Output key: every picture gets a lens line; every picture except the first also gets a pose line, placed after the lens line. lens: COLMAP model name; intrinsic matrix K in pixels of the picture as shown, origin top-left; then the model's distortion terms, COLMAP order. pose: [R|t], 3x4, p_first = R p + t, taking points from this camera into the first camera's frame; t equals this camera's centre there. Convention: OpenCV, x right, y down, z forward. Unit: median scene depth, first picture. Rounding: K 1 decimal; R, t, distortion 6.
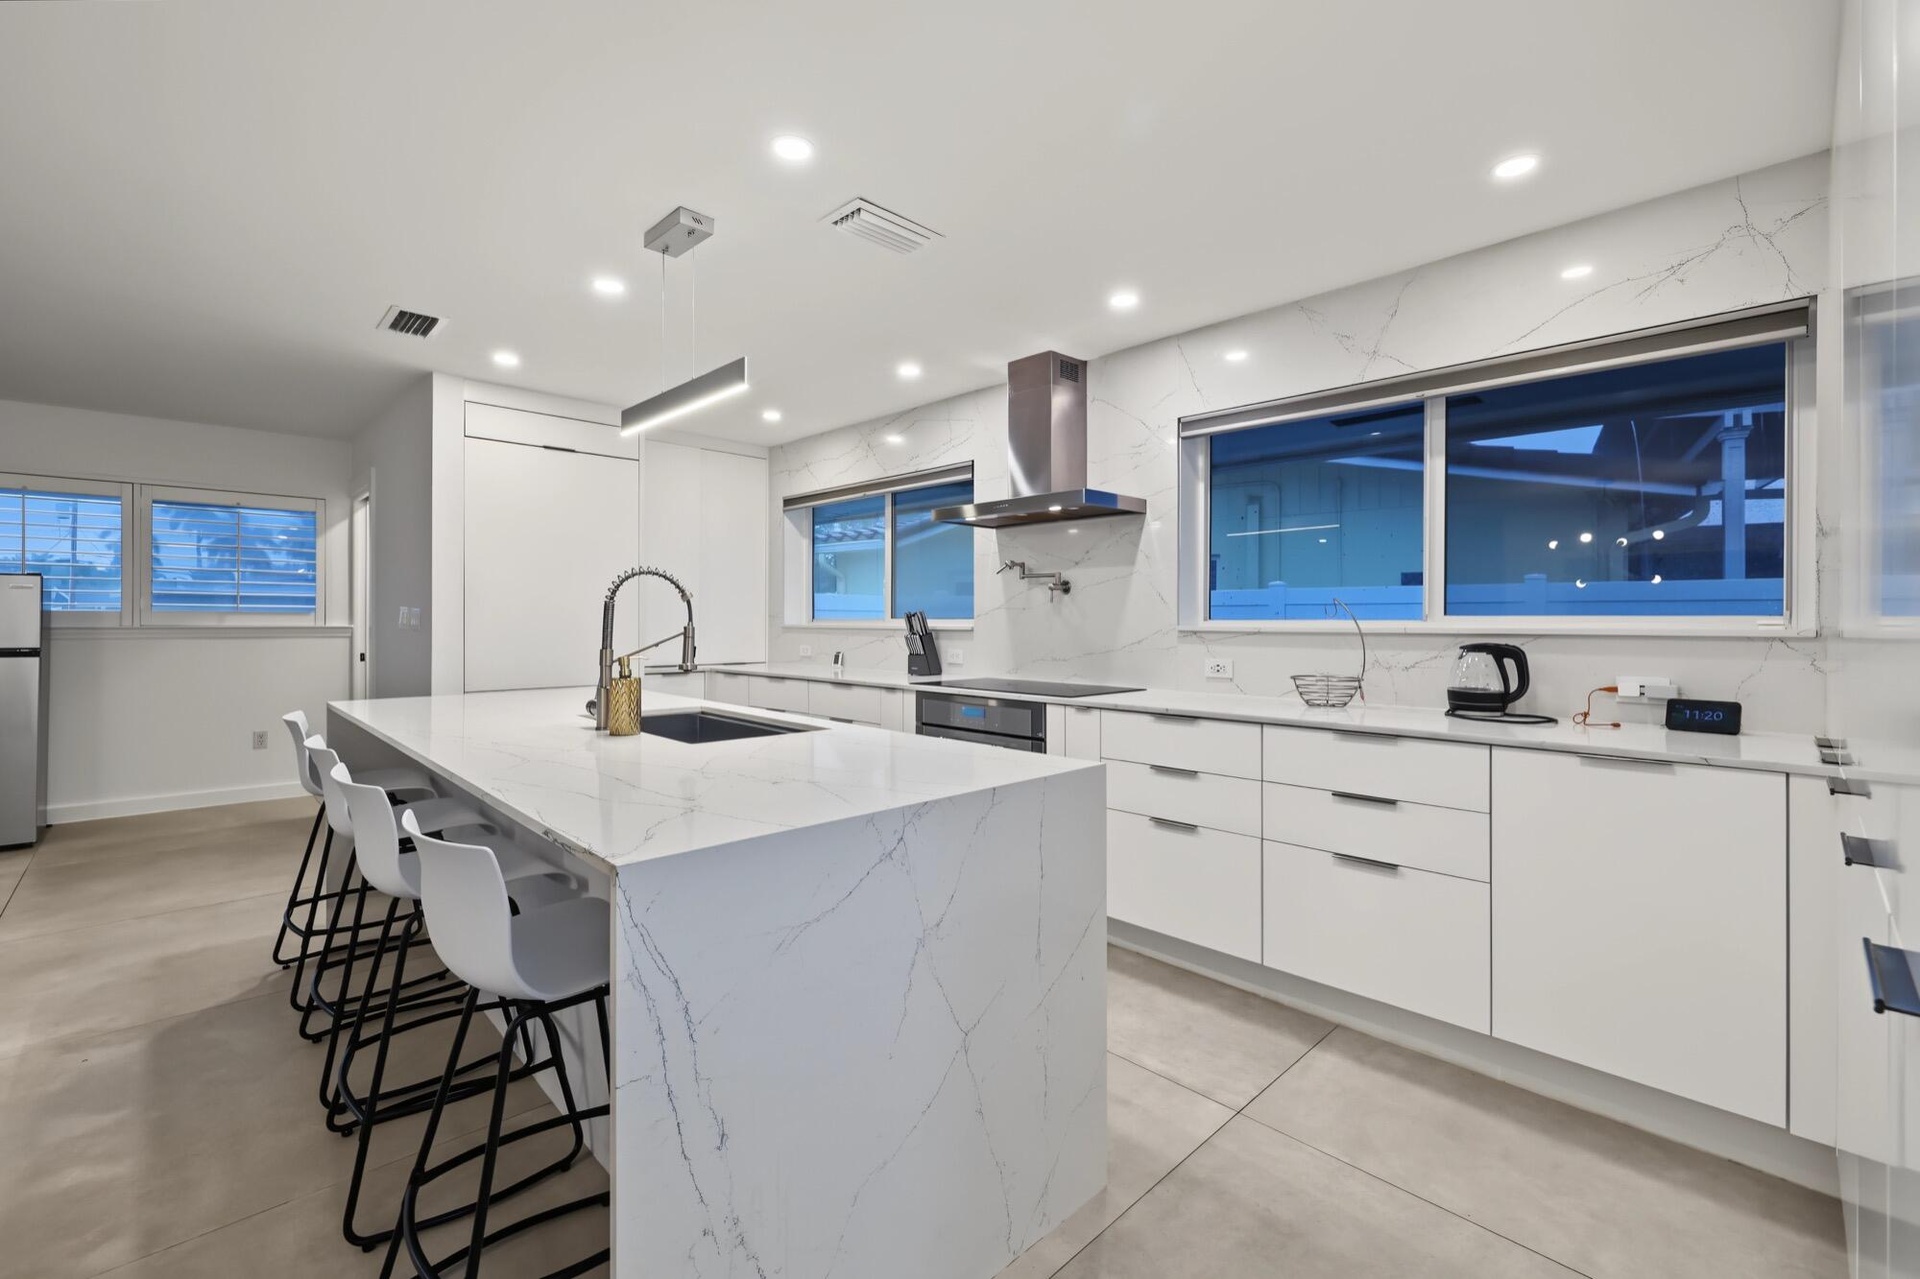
lens RADIAL K [[807.7, 0, 955.3], [0, 807.7, 619.6], [0, 0, 1]] dist [-0.001192, -0.000073]
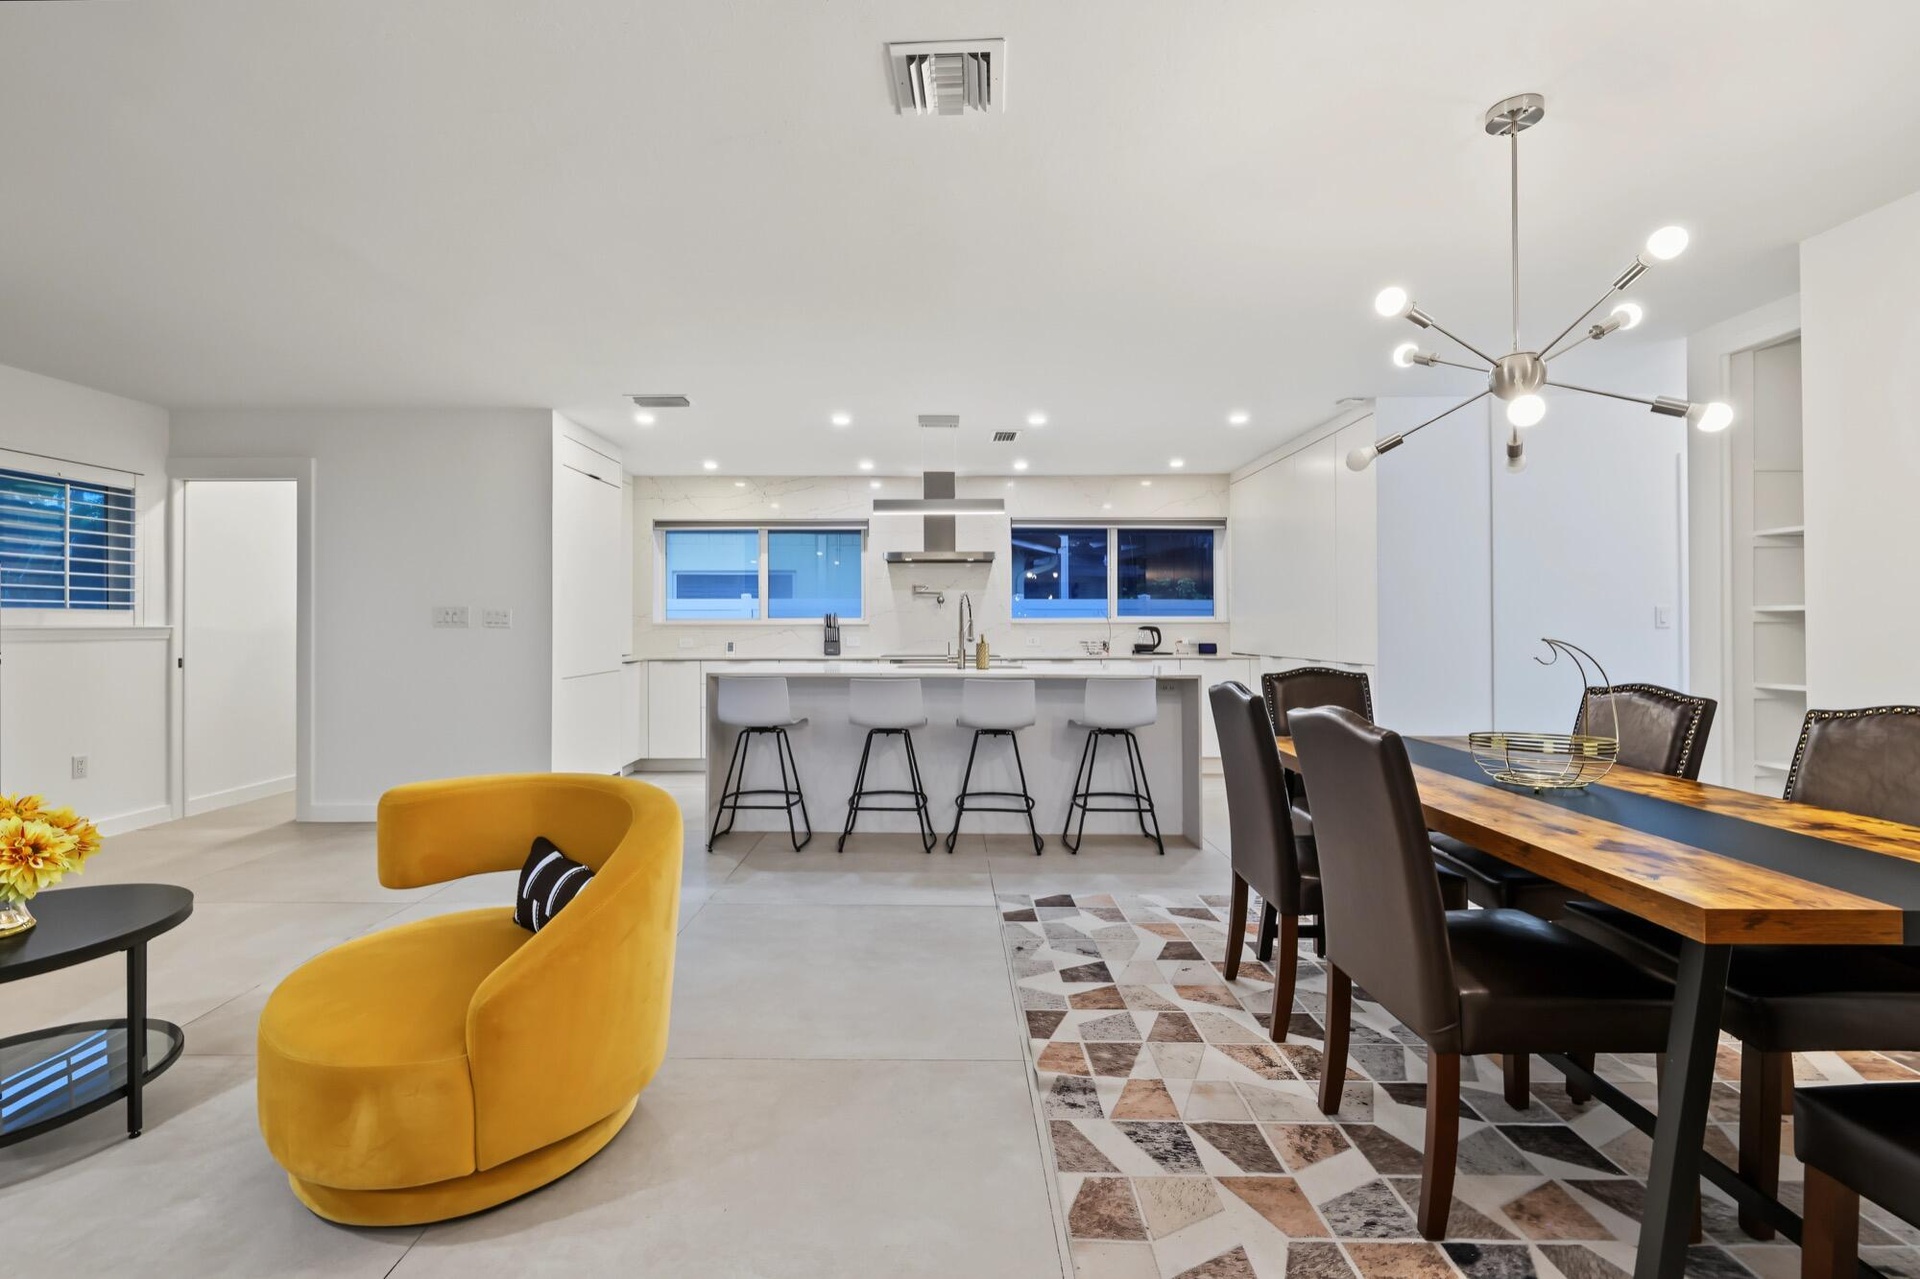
lens RADIAL K [[822.1, 0, 942.6], [0, 822.1, 620.5], [0, 0, 1]] dist [-0.000740, 0.003985]
pose [[0.694820, -0.001182, 0.719183, -1.269916], [0.002944, 0.999995, -0.001201, 0.008193], [-0.719178, 0.002952, 0.694820, -0.288432]]
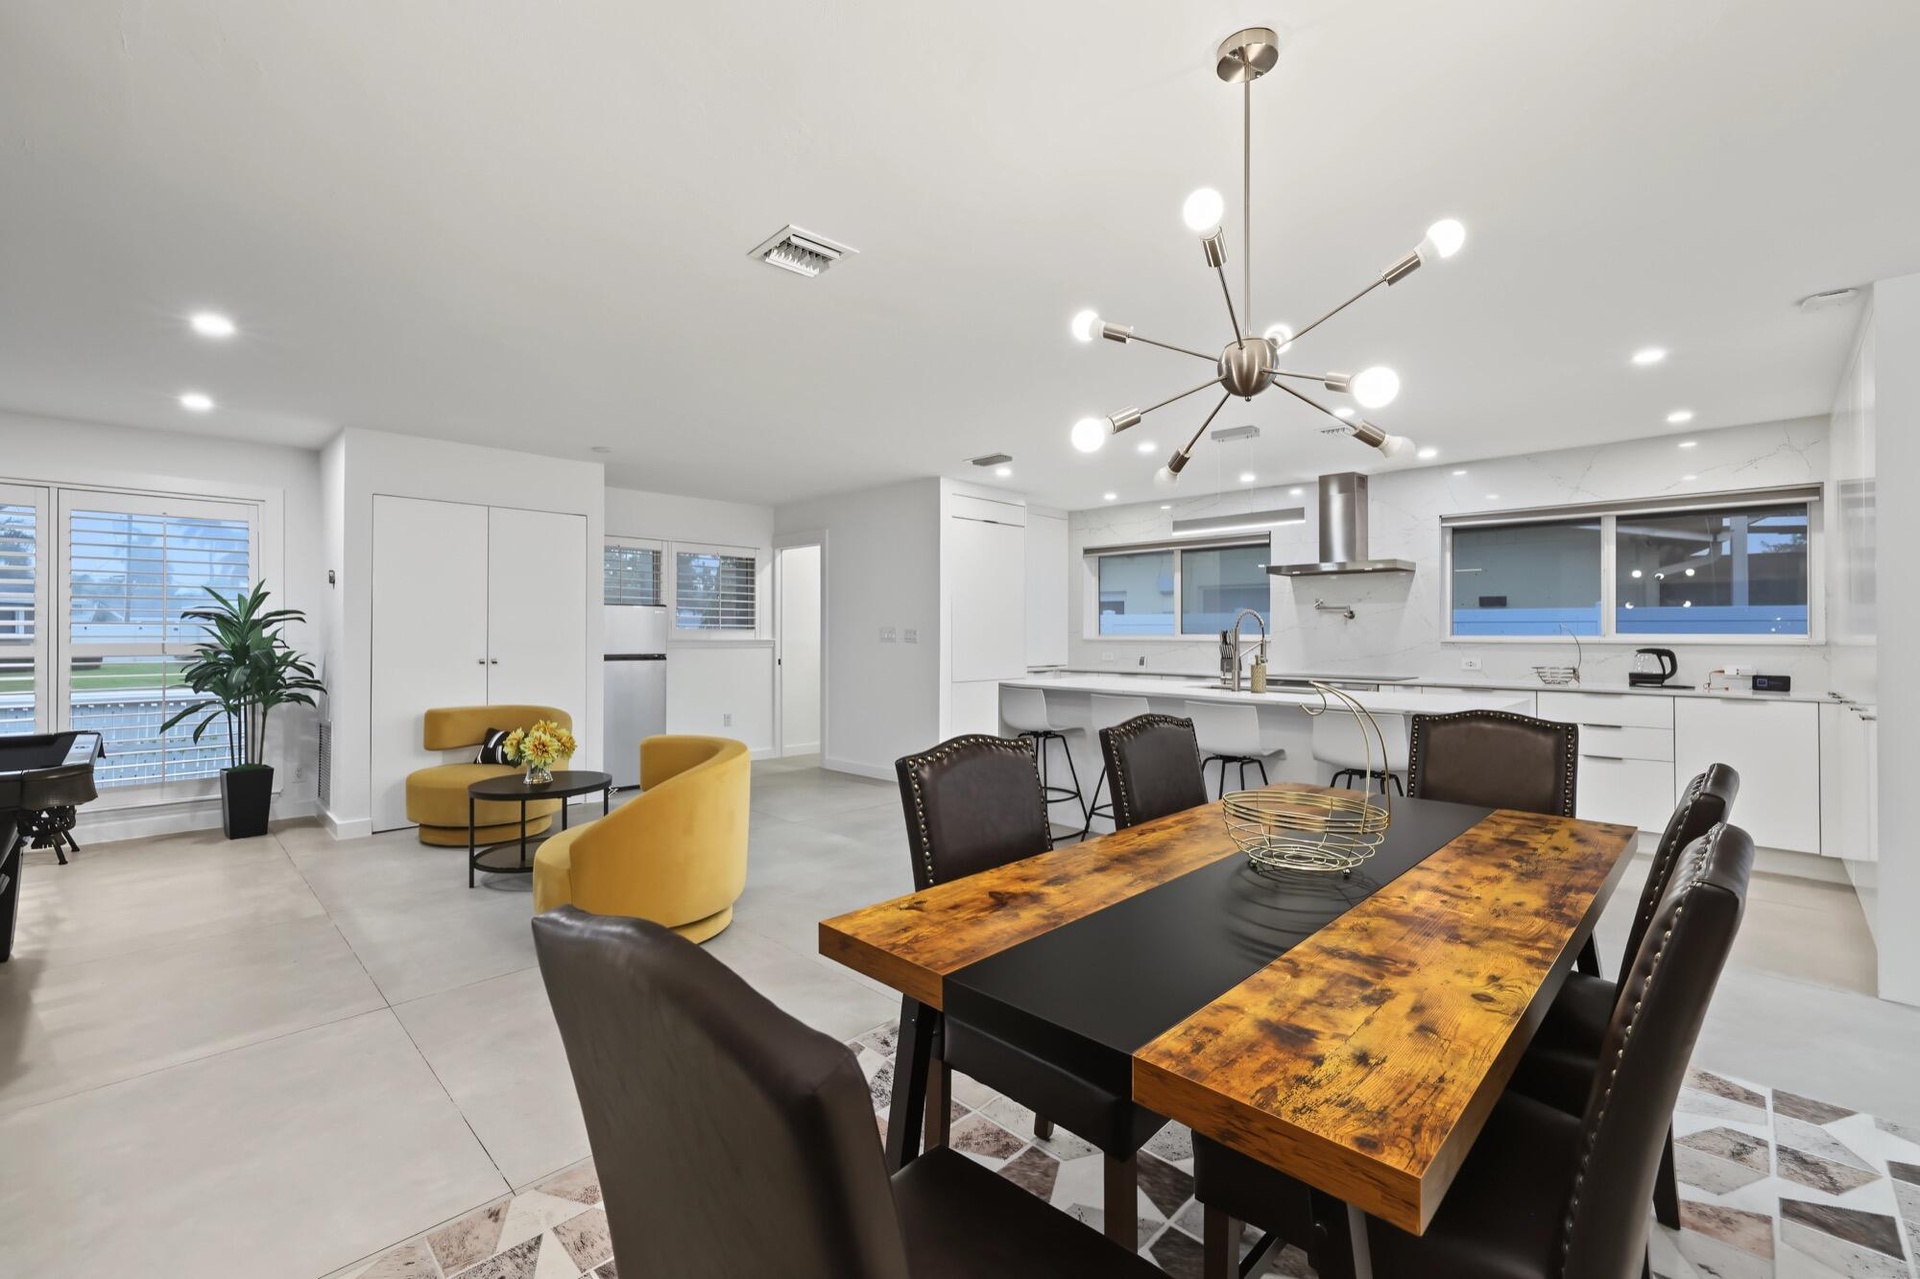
lens RADIAL K [[822.1, 0, 942.6], [0, 822.1, 620.5], [0, 0, 1]] dist [-0.000740, 0.003985]
pose [[0.999803, -0.000018, 0.019849, -0.764896], [0.000301, 0.999898, -0.014256, -0.006909], [-0.019847, 0.014259, 0.999701, -0.662602]]
